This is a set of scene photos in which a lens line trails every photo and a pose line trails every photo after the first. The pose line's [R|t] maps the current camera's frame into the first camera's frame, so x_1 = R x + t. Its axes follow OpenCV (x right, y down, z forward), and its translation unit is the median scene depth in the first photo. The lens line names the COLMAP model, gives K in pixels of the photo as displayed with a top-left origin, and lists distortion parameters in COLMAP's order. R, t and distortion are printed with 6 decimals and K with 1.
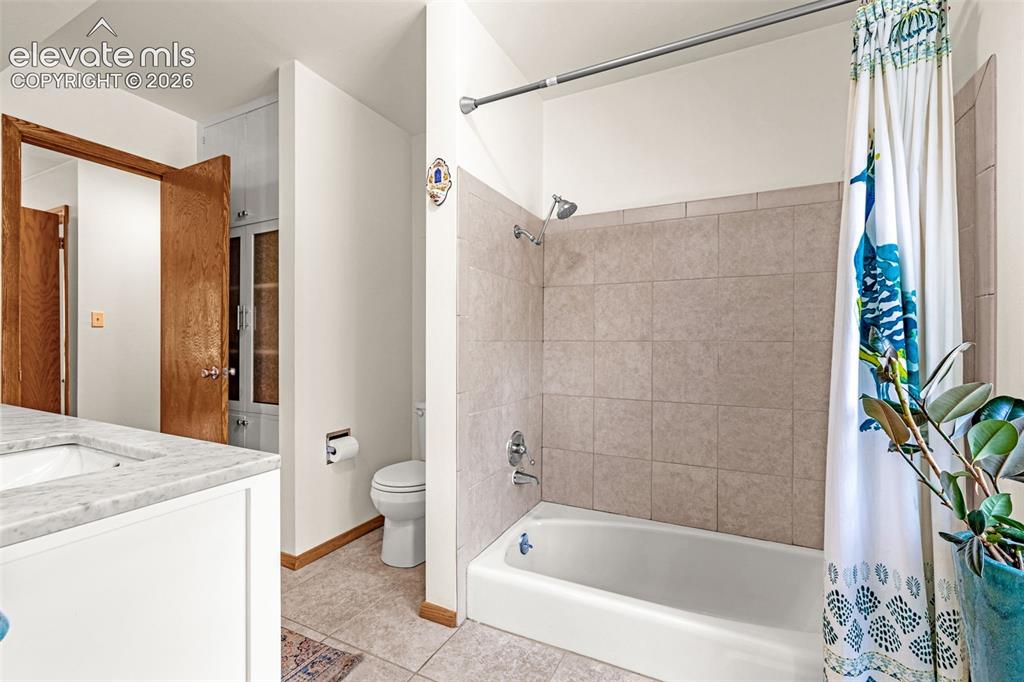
lens RADIAL K [[440.5, 0, 511.5], [0, 440.5, 345.2], [0, 0, 1]] dist [-0.000643, -0.000133]
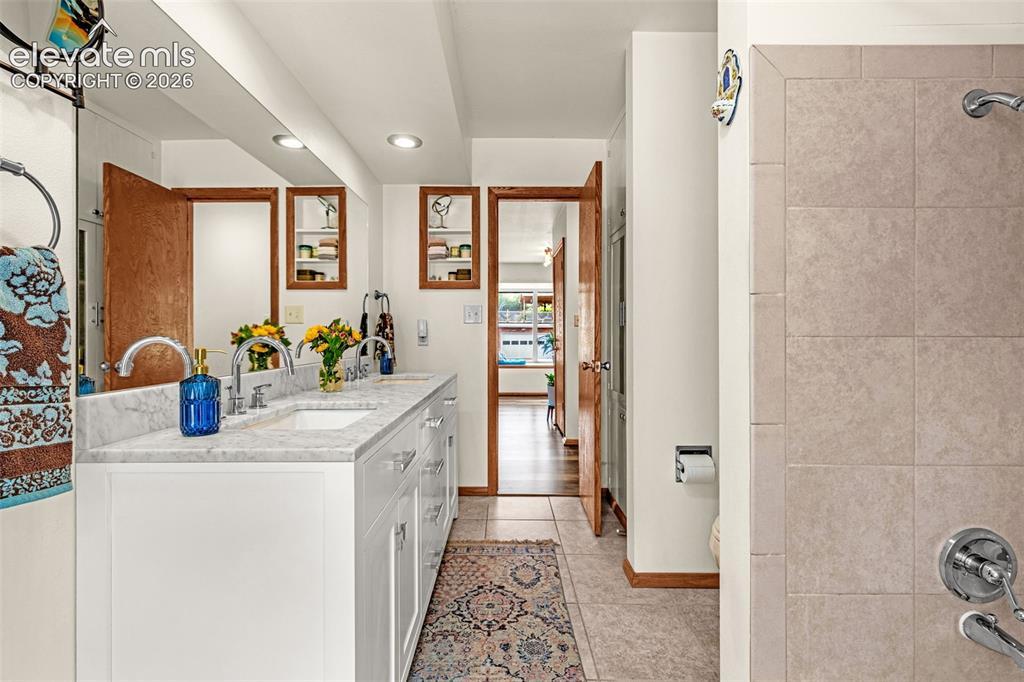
lens RADIAL K [[443.7, 0, 501.1], [0, 443.7, 335.6], [0, 0, 1]] dist [-0.002286, -0.000701]
pose [[0.441733, -0.001577, -0.897145, 0.218497], [-0.009085, 0.999939, -0.006231, -0.002830], [0.897101, 0.010903, 0.441692, 0.348196]]
